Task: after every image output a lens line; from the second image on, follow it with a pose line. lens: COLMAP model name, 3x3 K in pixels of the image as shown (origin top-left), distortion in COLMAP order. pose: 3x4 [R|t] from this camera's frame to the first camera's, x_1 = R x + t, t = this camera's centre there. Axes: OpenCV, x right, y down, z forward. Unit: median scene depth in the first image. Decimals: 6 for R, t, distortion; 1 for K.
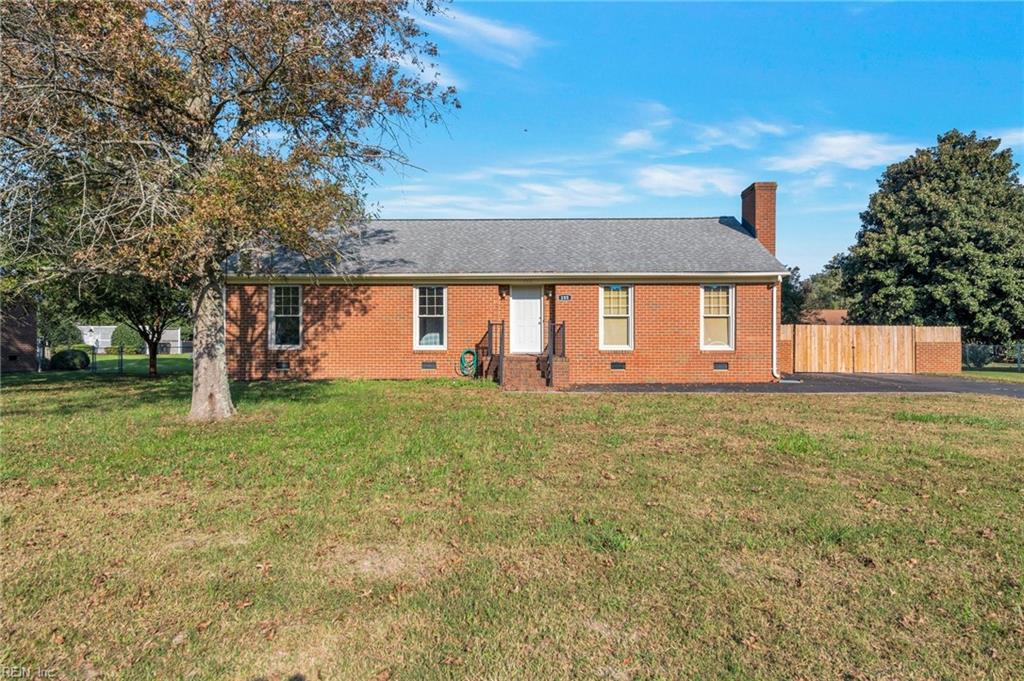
lens RADIAL K [[630.2, 0, 510.8], [0, 630.2, 343.3], [0, 0, 1]] dist [-0.001523, 0.001589]
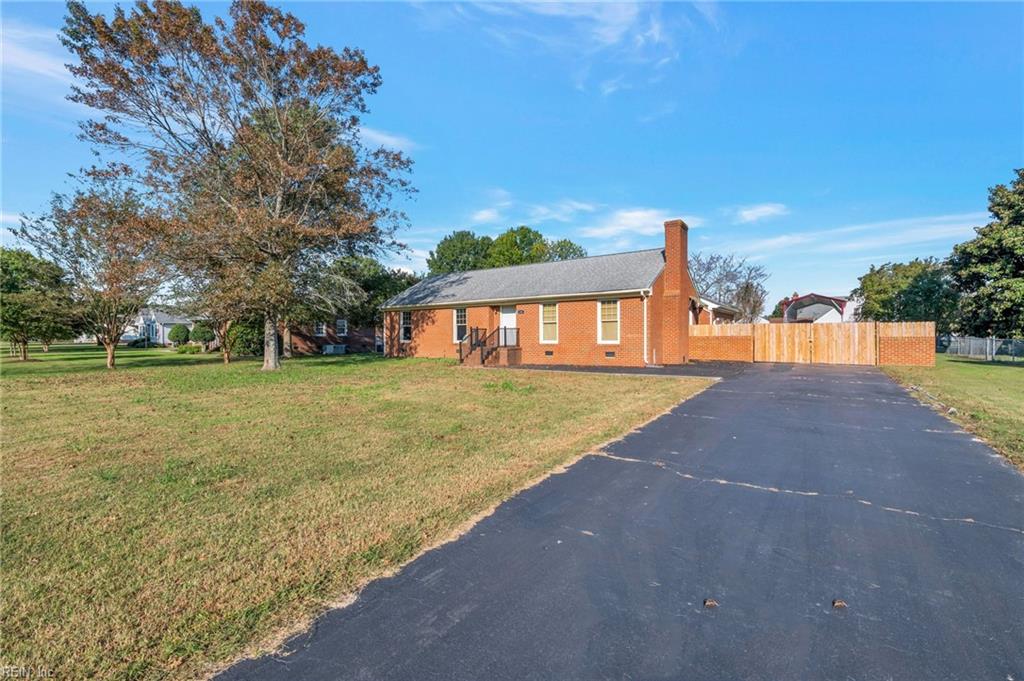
lens RADIAL K [[428.7, 0, 510.3], [0, 428.7, 336.9], [0, 0, 1]] dist [-0.001837, -0.002400]
pose [[0.835652, -0.003554, -0.549248, 0.681566], [0.003911, 0.999992, -0.000520, -0.005855], [0.549245, -0.001714, 0.835659, 0.031951]]
